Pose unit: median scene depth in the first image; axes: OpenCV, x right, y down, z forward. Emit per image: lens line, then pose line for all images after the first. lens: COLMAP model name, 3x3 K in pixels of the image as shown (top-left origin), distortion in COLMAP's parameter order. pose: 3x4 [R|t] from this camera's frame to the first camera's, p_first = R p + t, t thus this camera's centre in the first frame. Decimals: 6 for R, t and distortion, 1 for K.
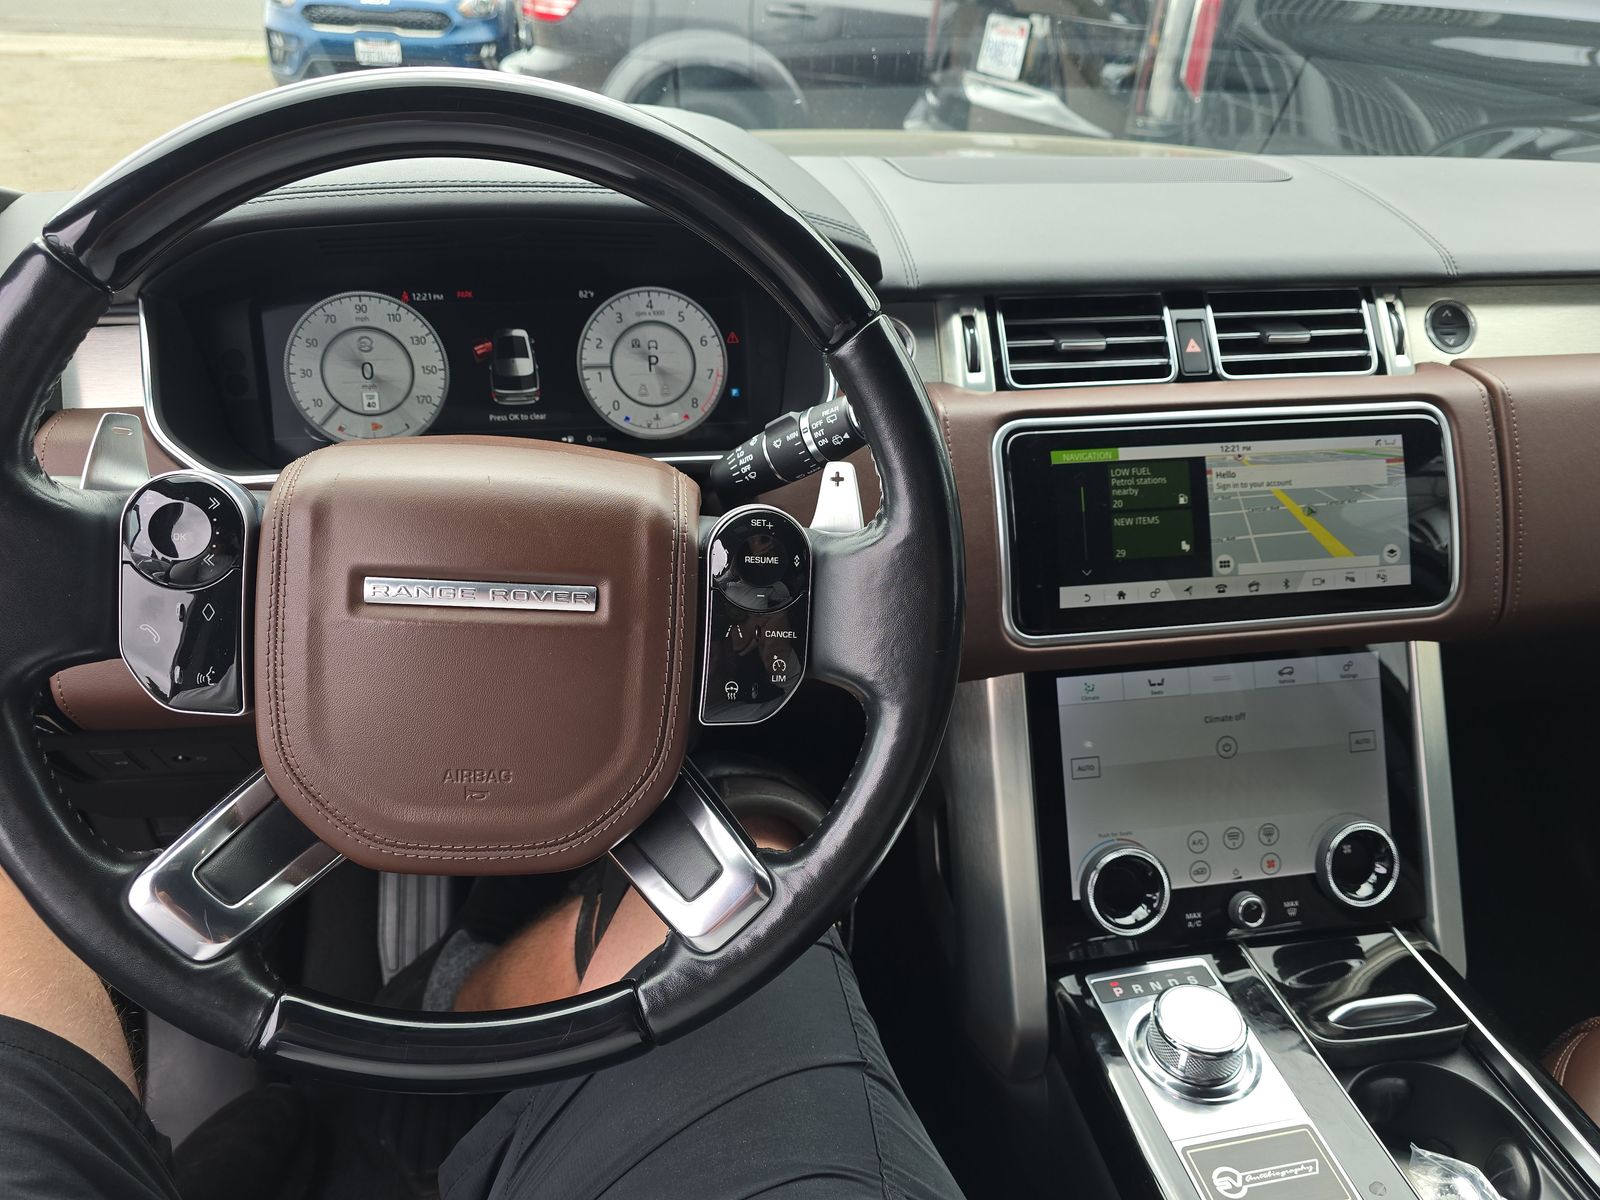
lens RADIAL K [[1108.4, 0, 798.8], [0, 1108.4, 602.3], [0, 0, 1]] dist [0.076921, -0.058514]
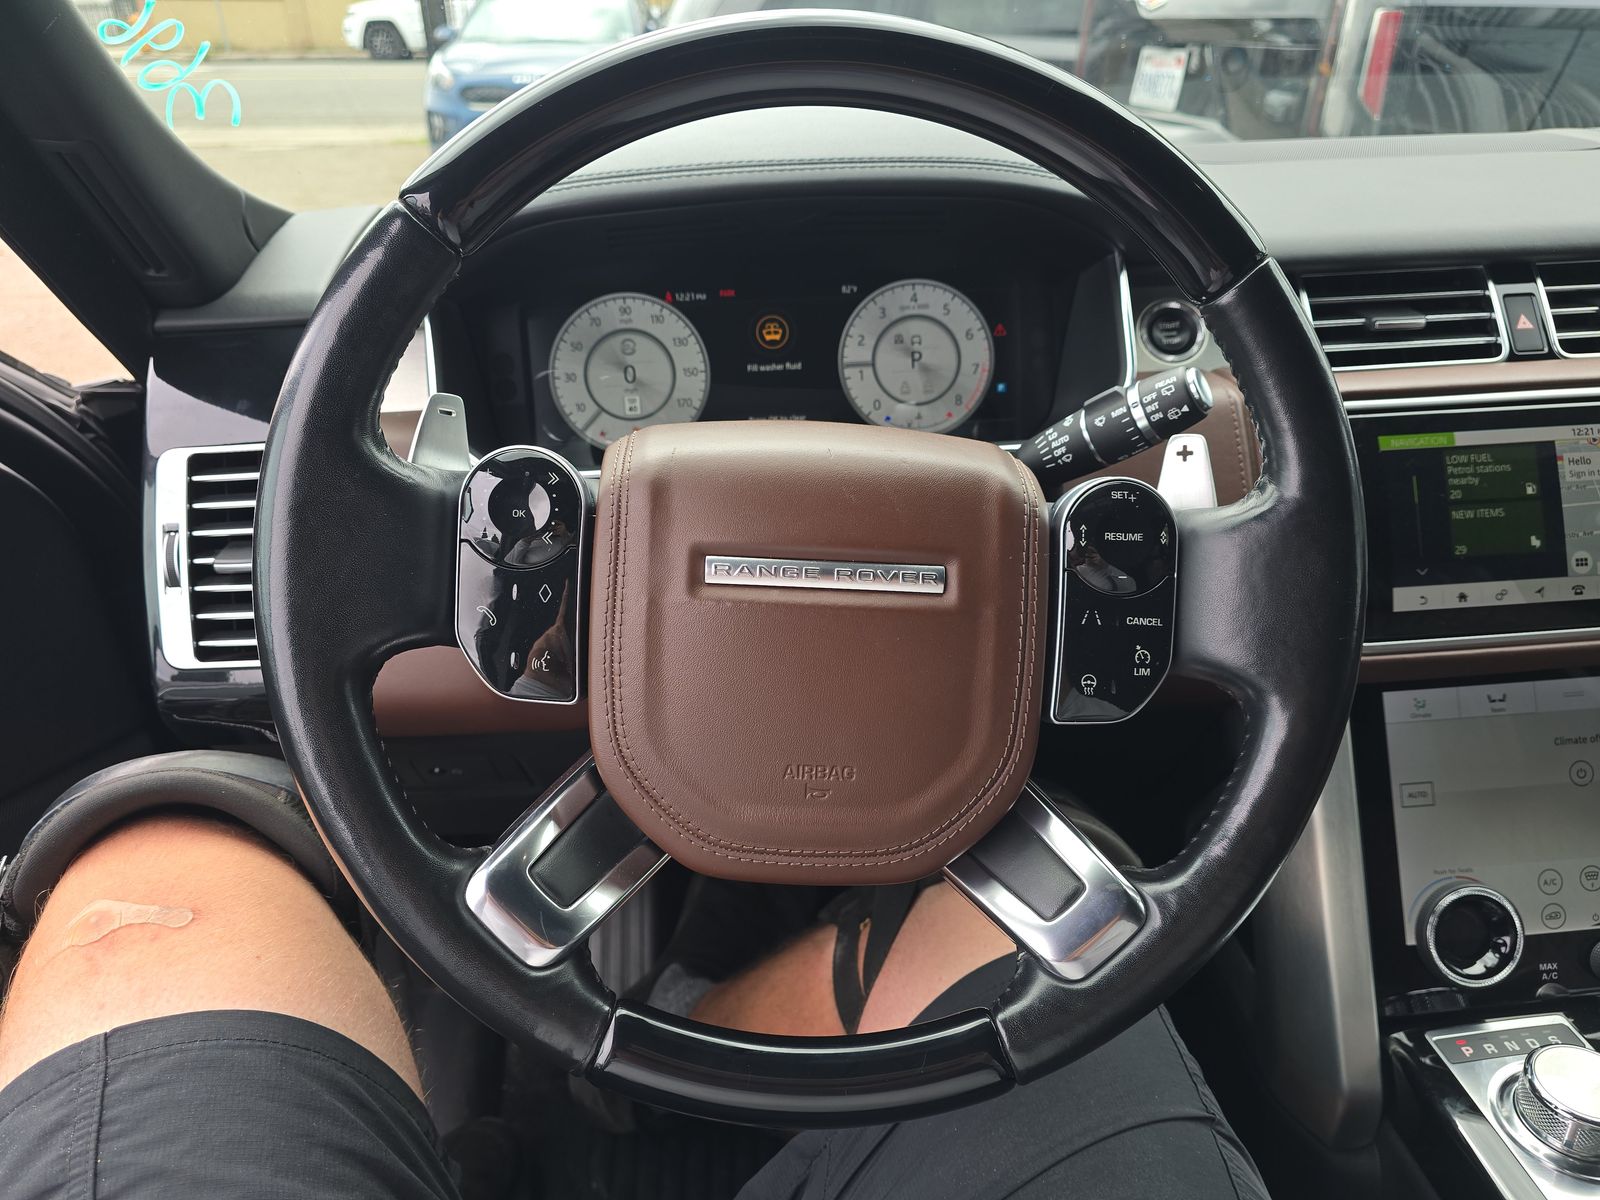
lens RADIAL K [[1102.6, 0, 803.1], [0, 1102.6, 607.5], [0, 0, 1]] dist [0.095809, -0.100318]
pose [[0.995167, -0.004889, -0.098072, -0.143183], [0.000587, 0.999038, -0.043847, 0.040609], [0.098192, 0.043578, 0.994213, 0.062855]]
